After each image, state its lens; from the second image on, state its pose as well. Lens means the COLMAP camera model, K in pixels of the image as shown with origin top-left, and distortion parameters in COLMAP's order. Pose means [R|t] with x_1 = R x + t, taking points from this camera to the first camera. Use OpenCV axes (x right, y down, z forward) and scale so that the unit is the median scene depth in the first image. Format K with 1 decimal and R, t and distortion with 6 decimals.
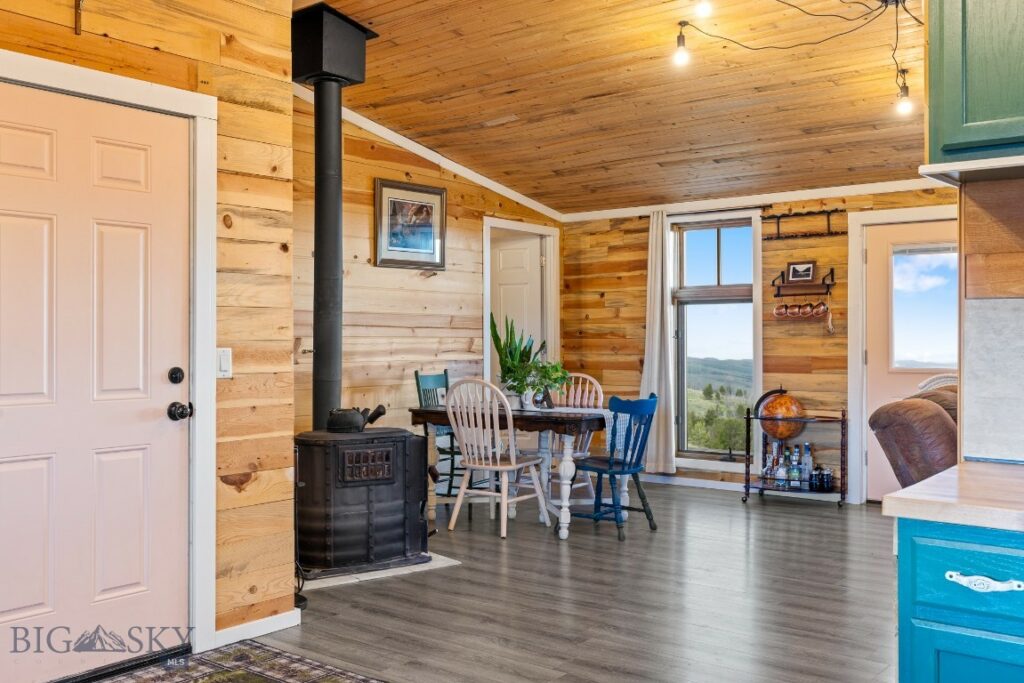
lens RADIAL K [[985.4, 0, 512.2], [0, 985.4, 342.6], [0, 0, 1]] dist [0.003717, 0.000000]
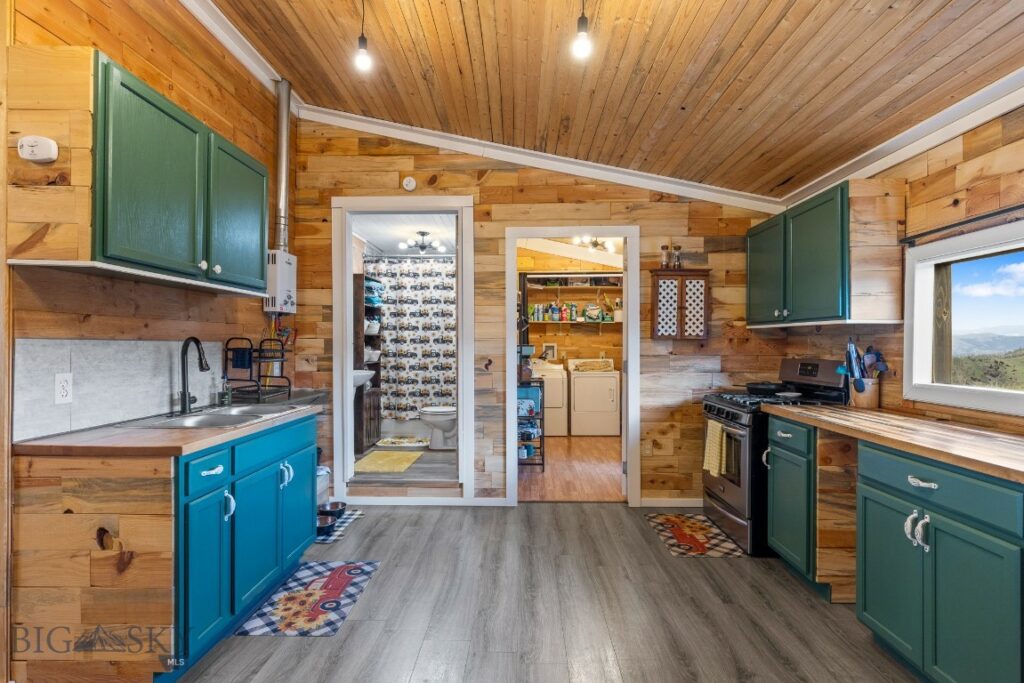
lens RADIAL K [[503.0, 0, 513.1], [0, 503.0, 348.6], [0, 0, 1]] dist [0.002202, -0.001150]
pose [[-0.601508, -0.004463, 0.798855, -0.609491], [0.006322, 0.999926, 0.010347, -0.030261], [-0.798842, 0.011274, -0.601435, 0.823077]]
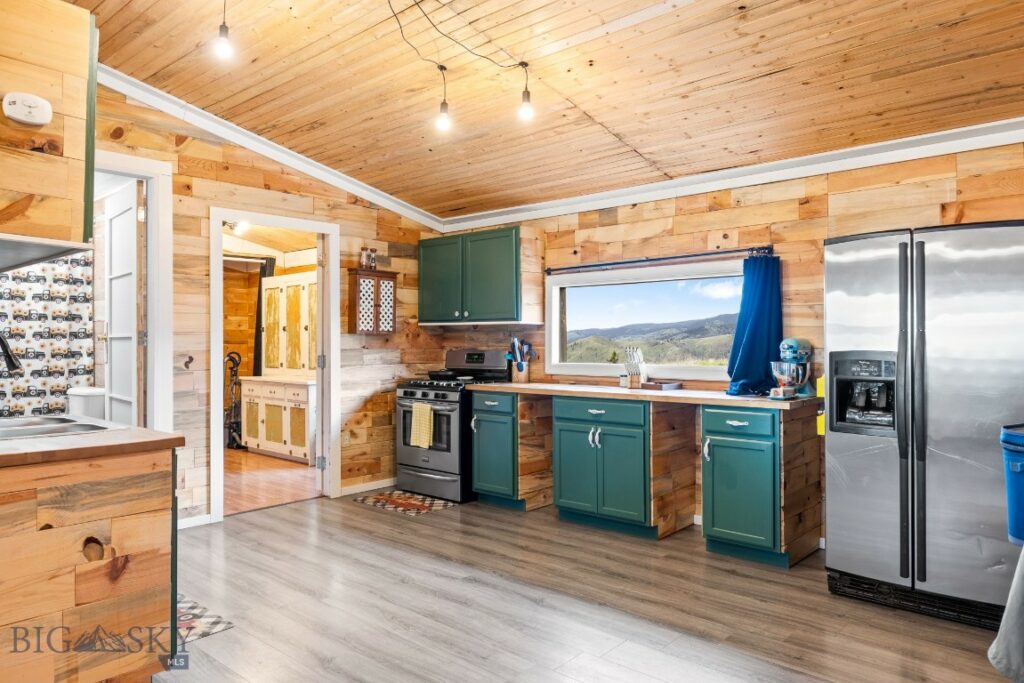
lens RADIAL K [[676.2, 0, 513.8], [0, 676.2, 337.4], [0, 0, 1]] dist [-0.003856, 0.001835]
pose [[-0.998322, 0.006437, 0.057542, -0.264316], [0.006417, 0.999979, -0.000526, -0.024718], [-0.057544, -0.000156, -0.998343, 1.750158]]
